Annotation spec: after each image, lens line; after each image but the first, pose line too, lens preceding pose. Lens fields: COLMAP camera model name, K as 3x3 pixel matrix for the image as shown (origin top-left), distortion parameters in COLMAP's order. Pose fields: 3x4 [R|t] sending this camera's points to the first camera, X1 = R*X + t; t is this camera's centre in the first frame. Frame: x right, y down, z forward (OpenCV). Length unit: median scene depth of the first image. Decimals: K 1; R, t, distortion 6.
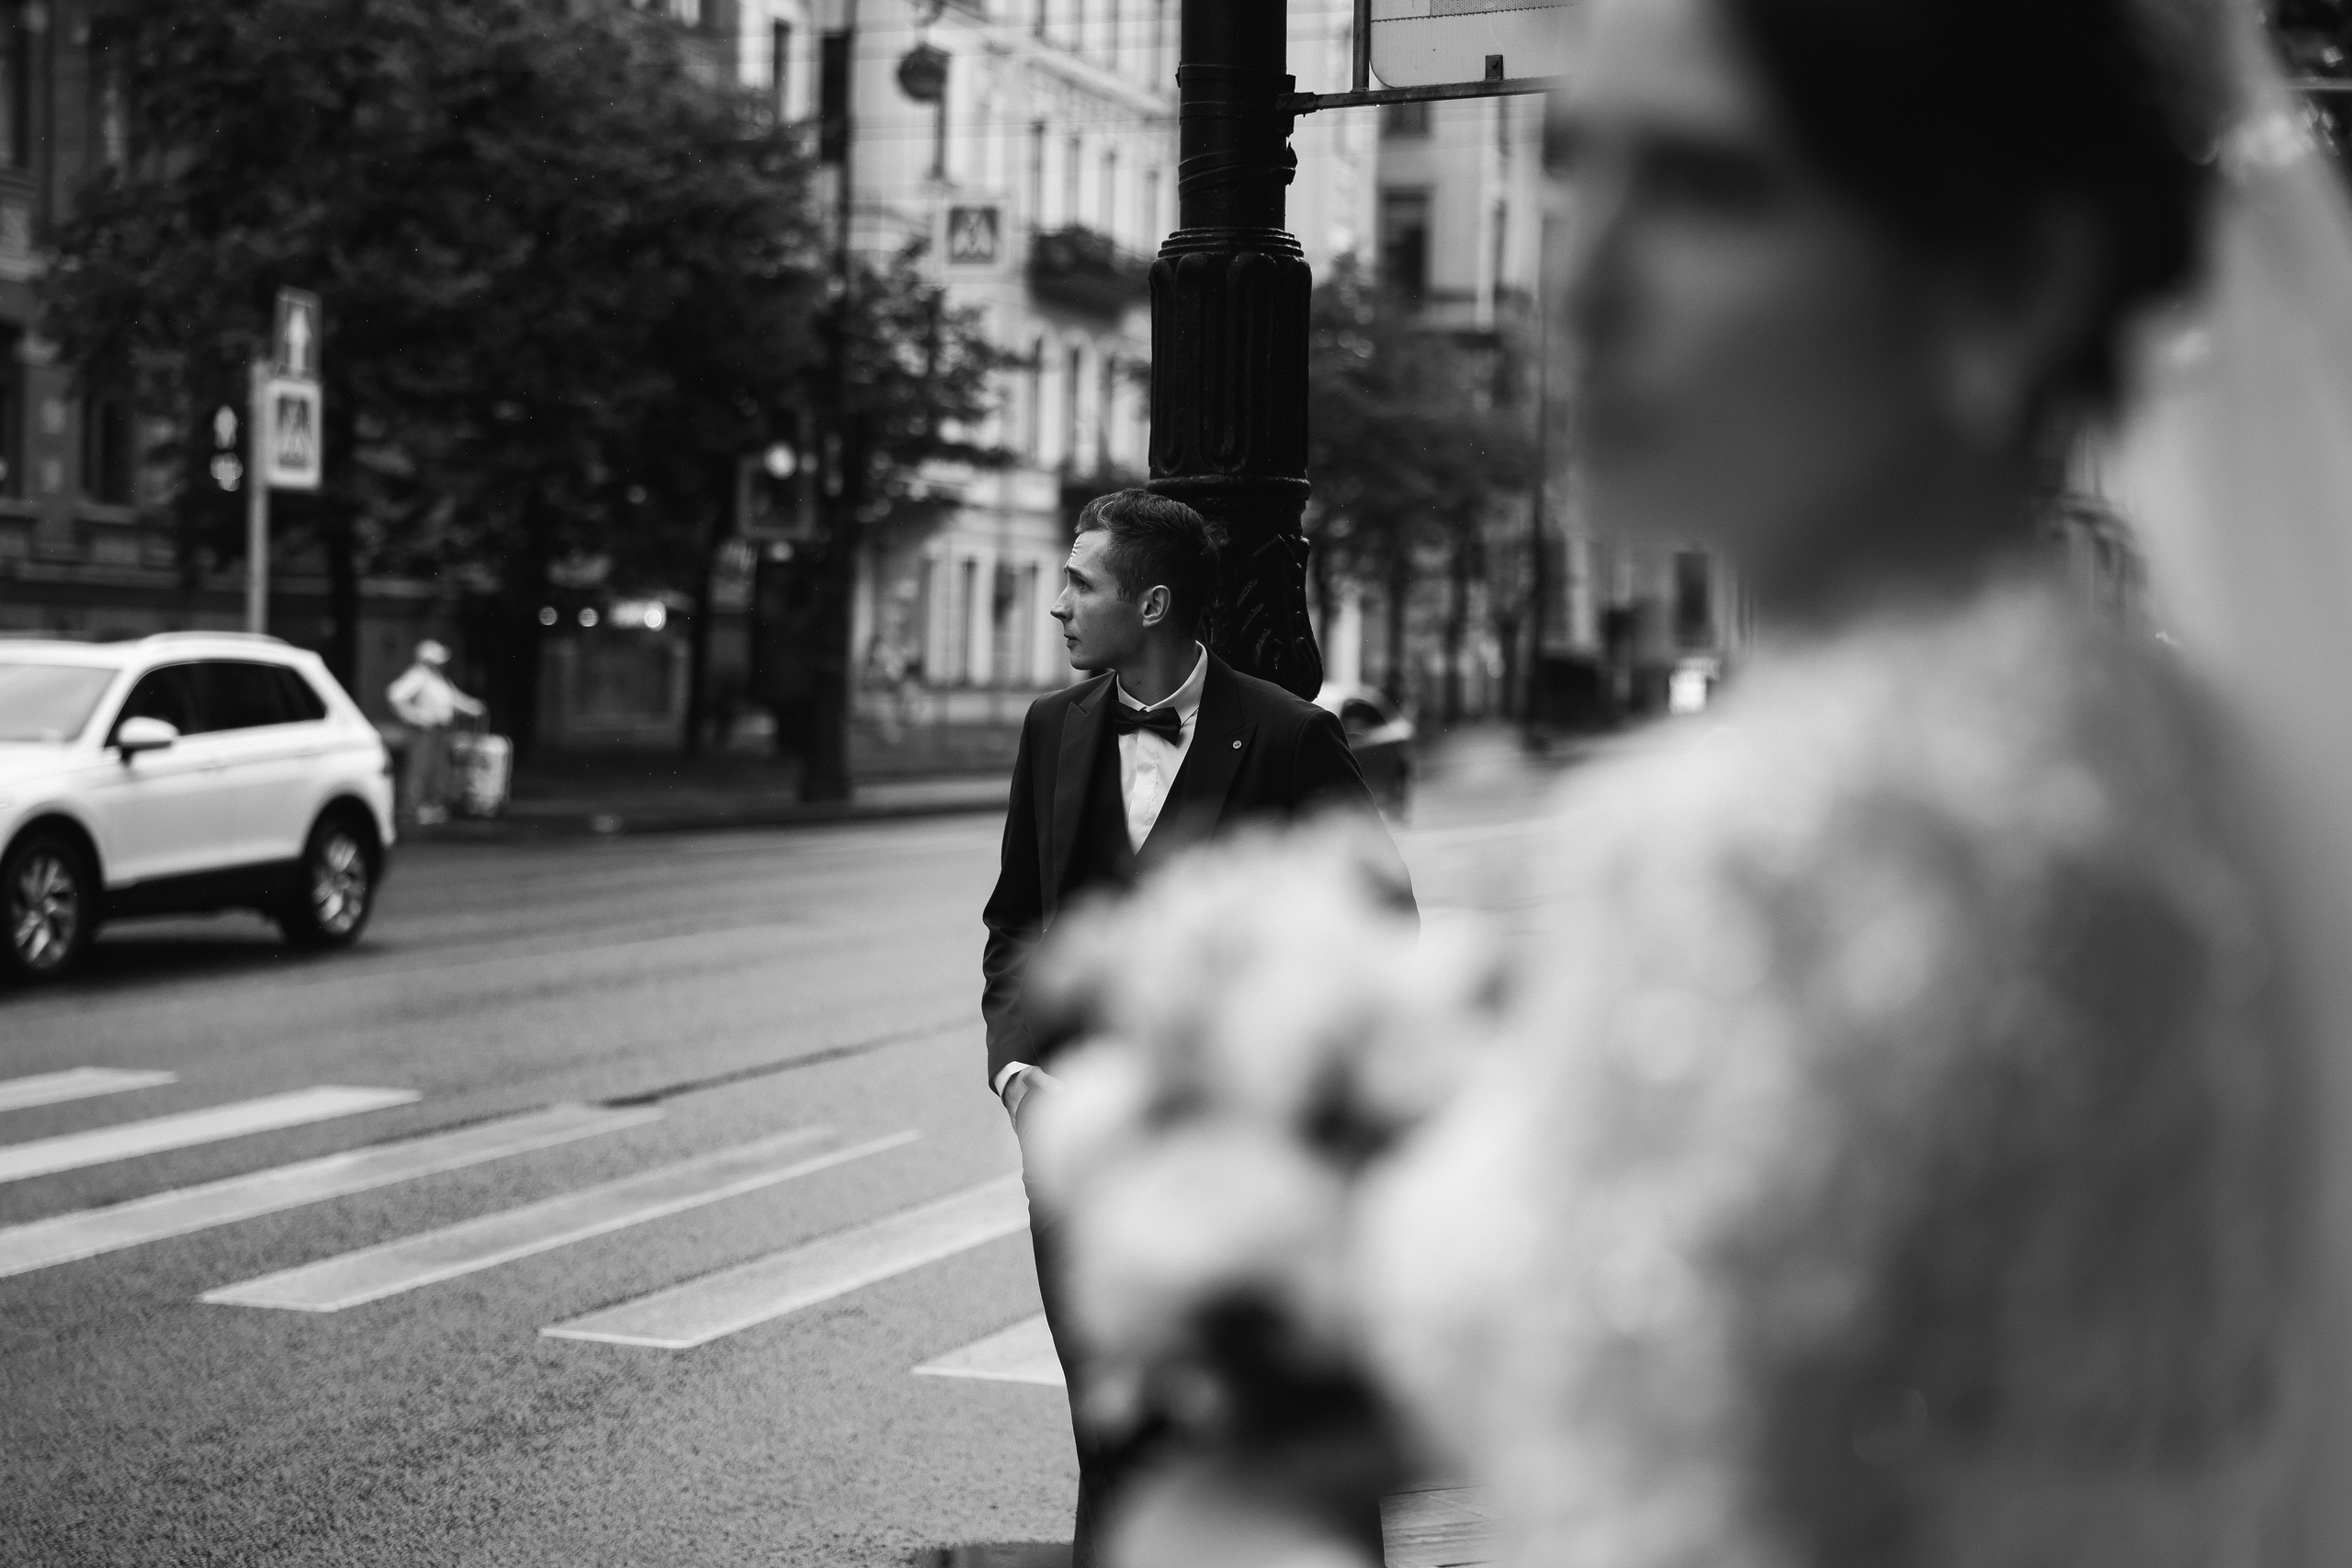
lens RADIAL K [[3828.6, 0, 1178.6], [0, 3828.6, 891.1], [0, 0, 1]] dist [0.131104, 0.122445]
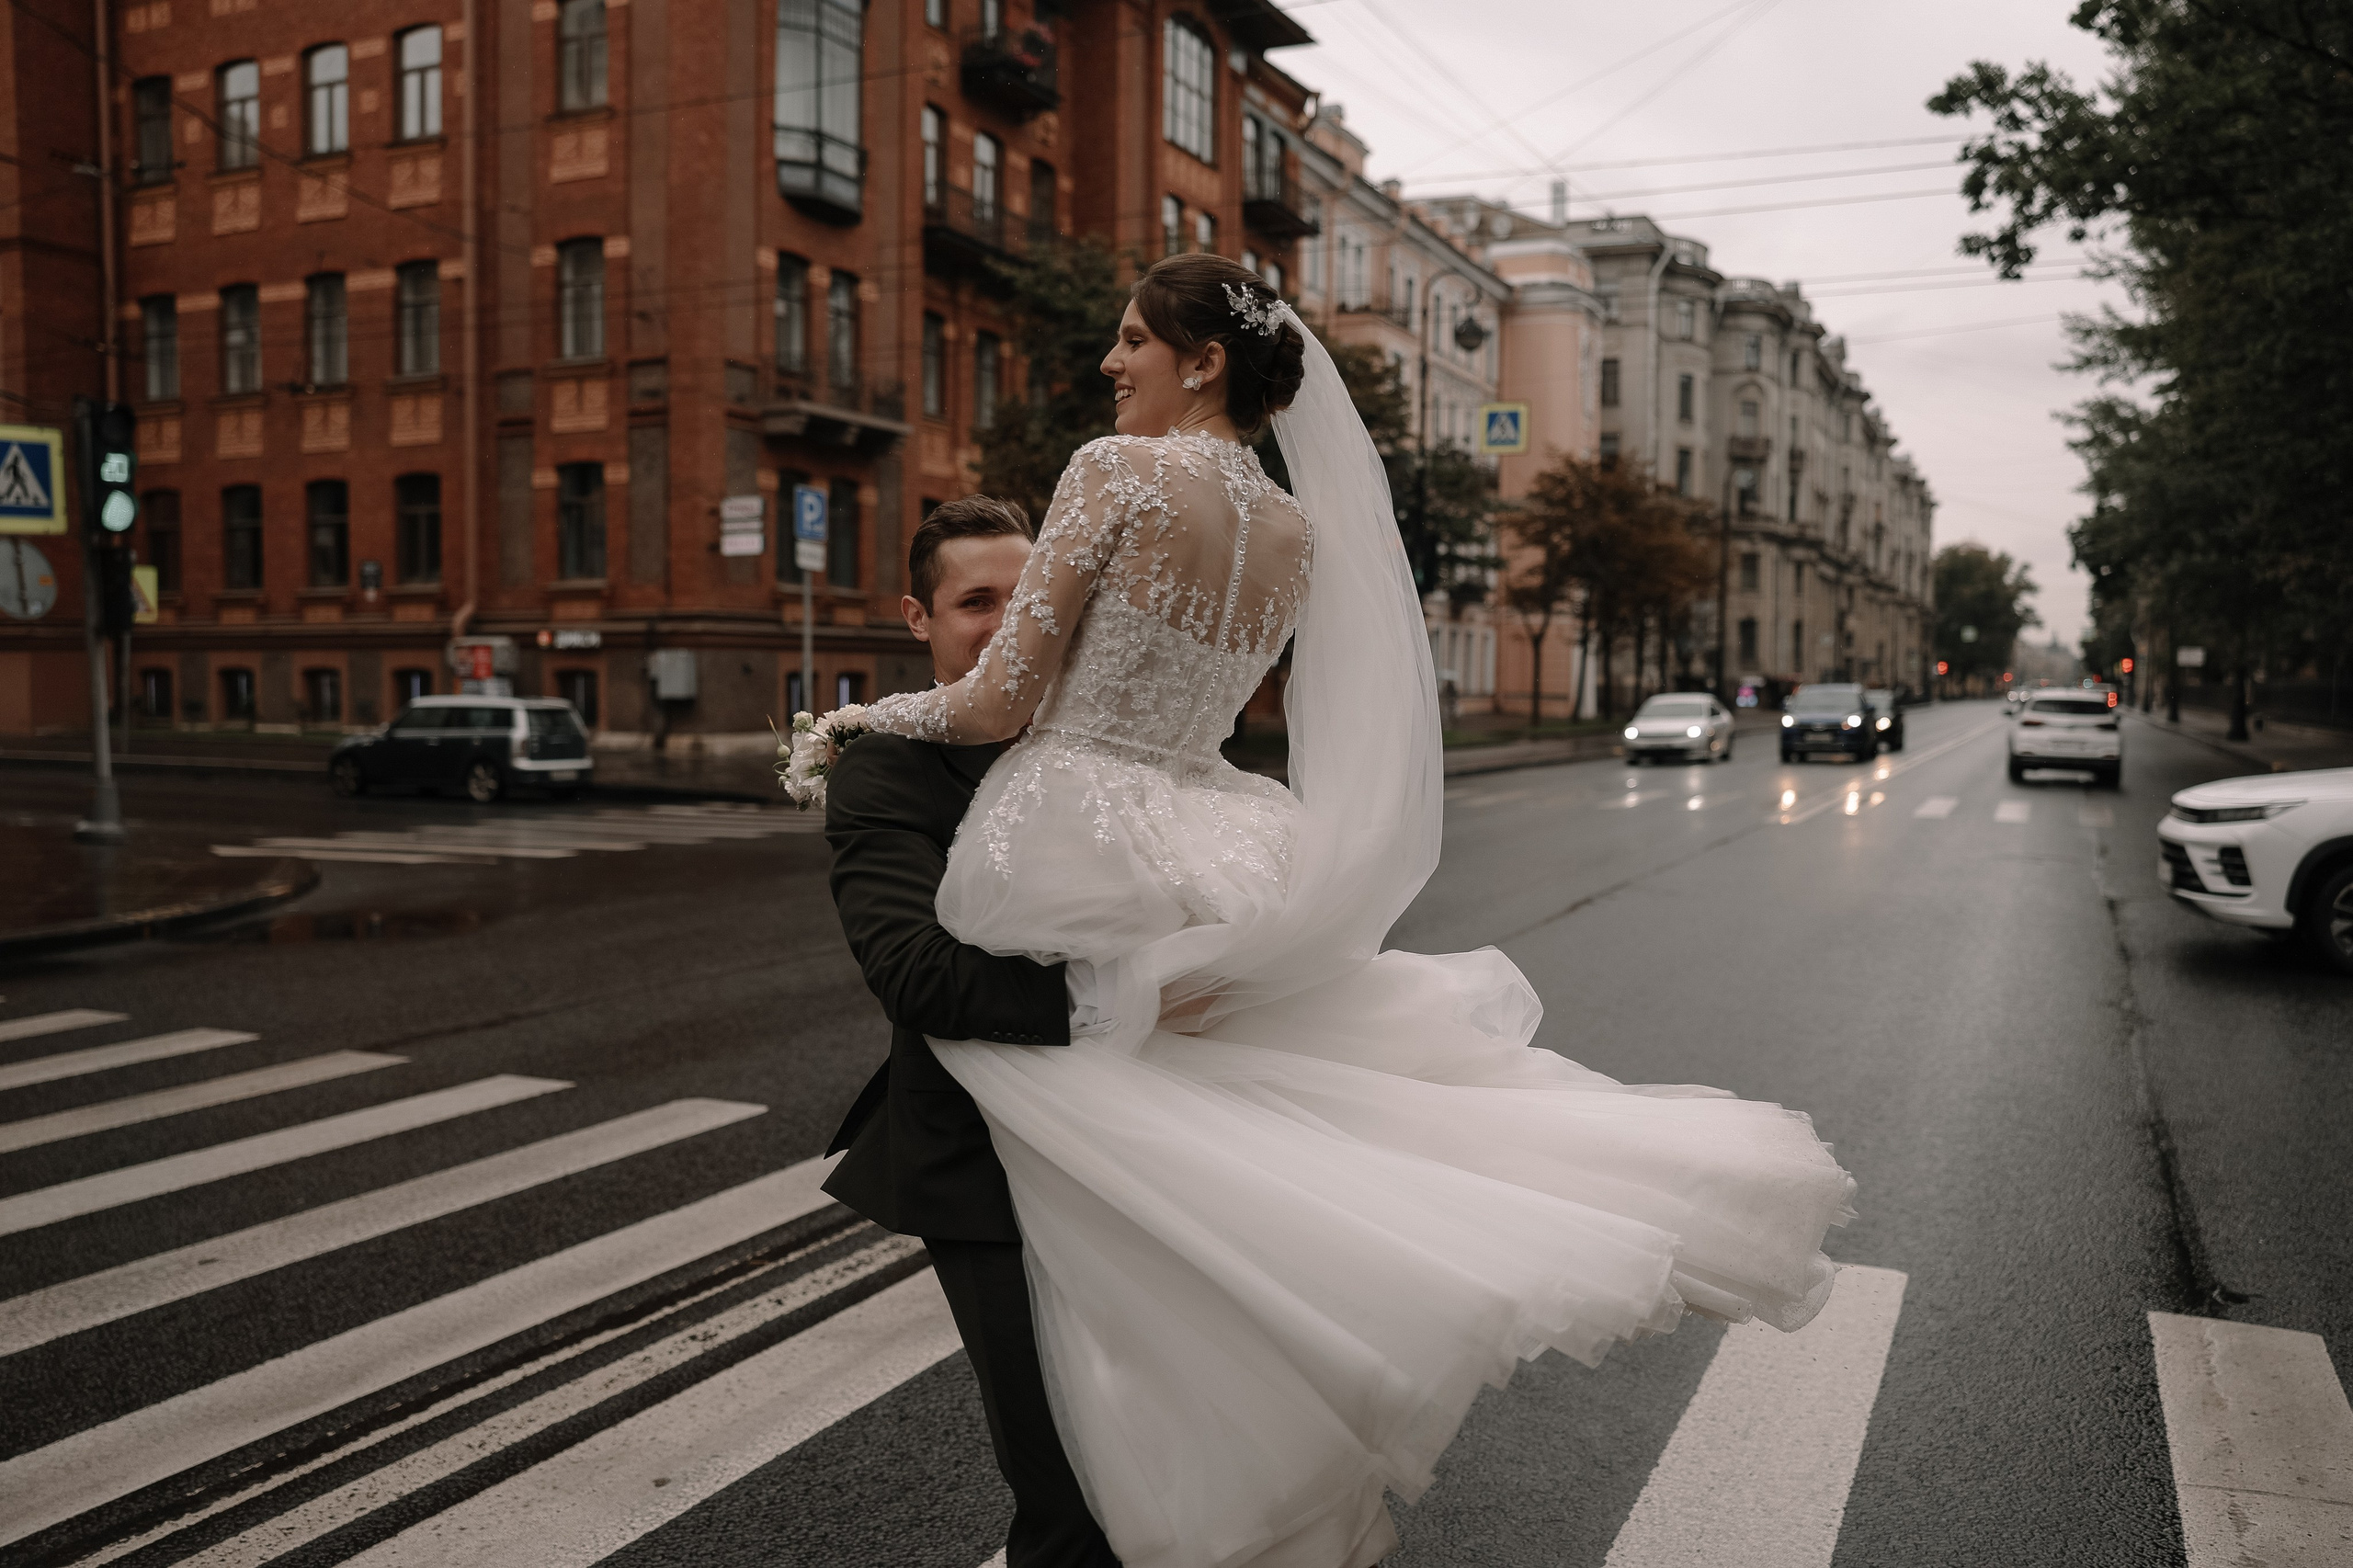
lens RADIAL K [[1798.9, 0, 1205.2], [0, 1798.9, 754.1], [0, 0, 1]] dist [-0.095976, 0.092370]
pose [[0.994373, -0.003259, -0.105884, -0.104913], [0.001260, 0.999820, -0.018936, -0.017019], [0.105927, 0.018696, 0.994198, 0.234115]]
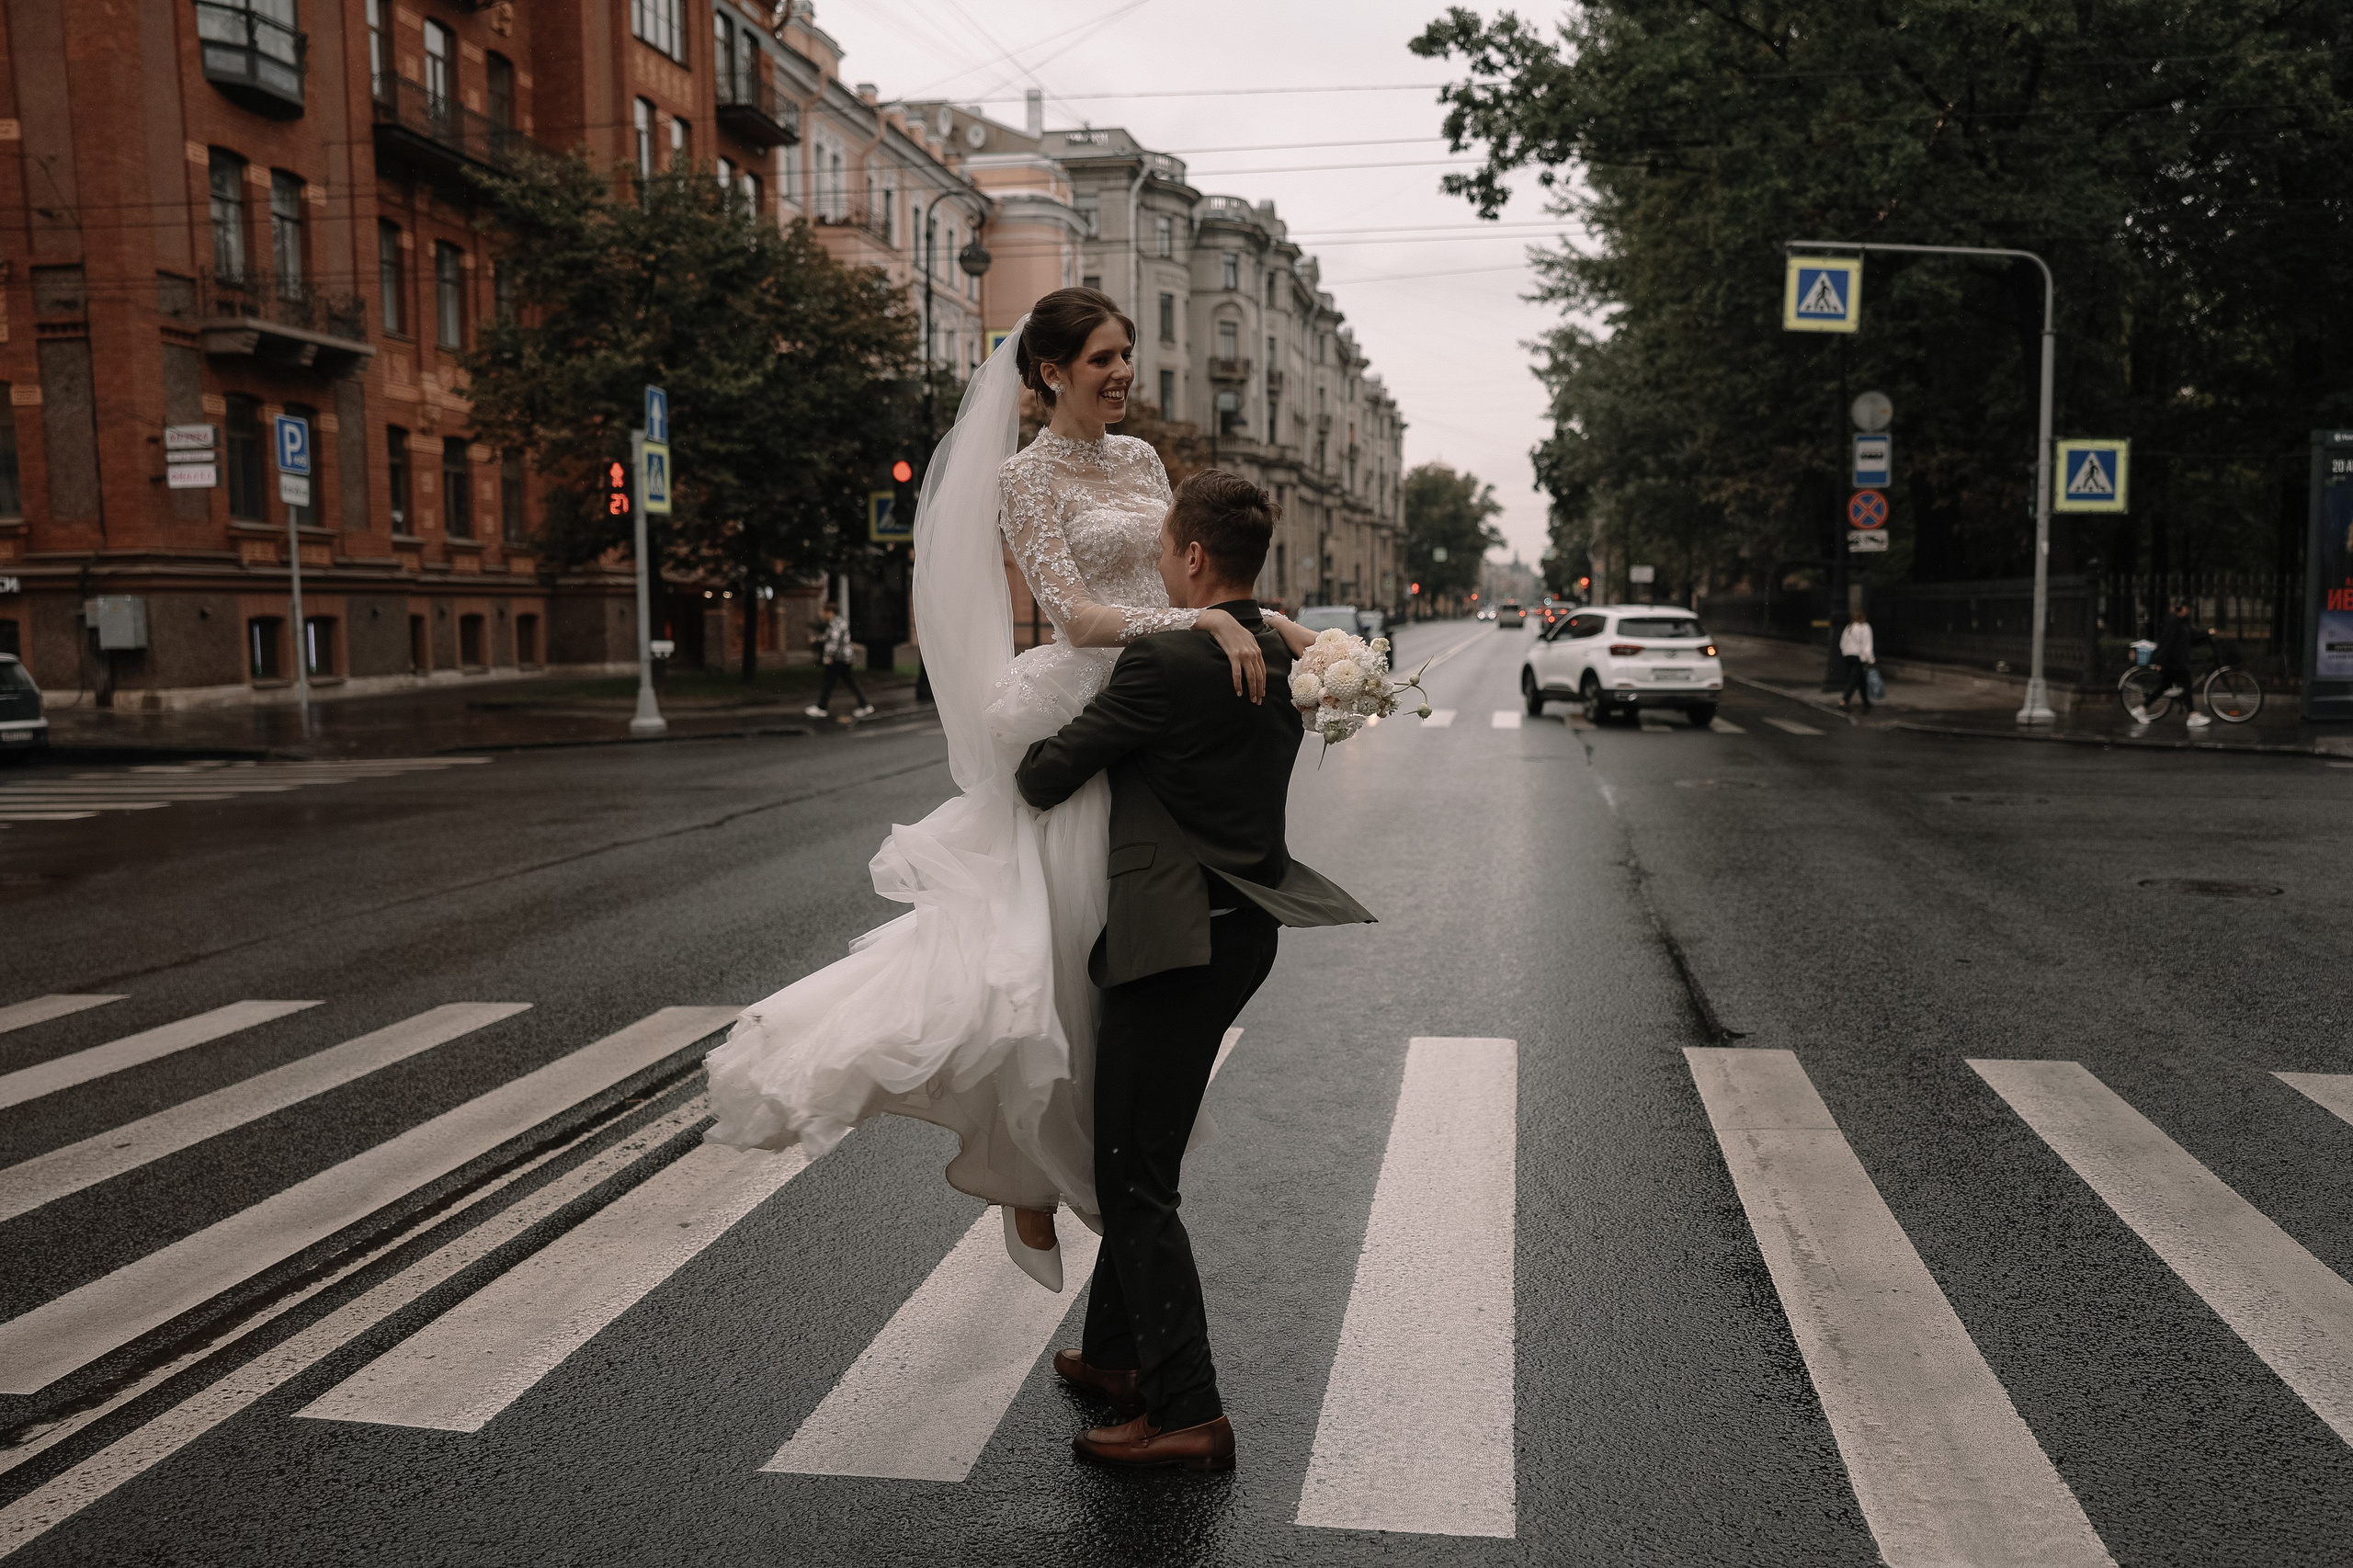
lens RADIAL K [[1904.6, 0, 1176.5], [0, 1904.6, 784.0], [0, 0, 1]] dist [-0.103842, 0.122924]
pose [[0.985956, -0.042112, 0.161607, -0.128269], [0.036833, 0.998690, 0.035523, -0.014383], [-0.162891, -0.029071, 0.986216, 0.193791]]
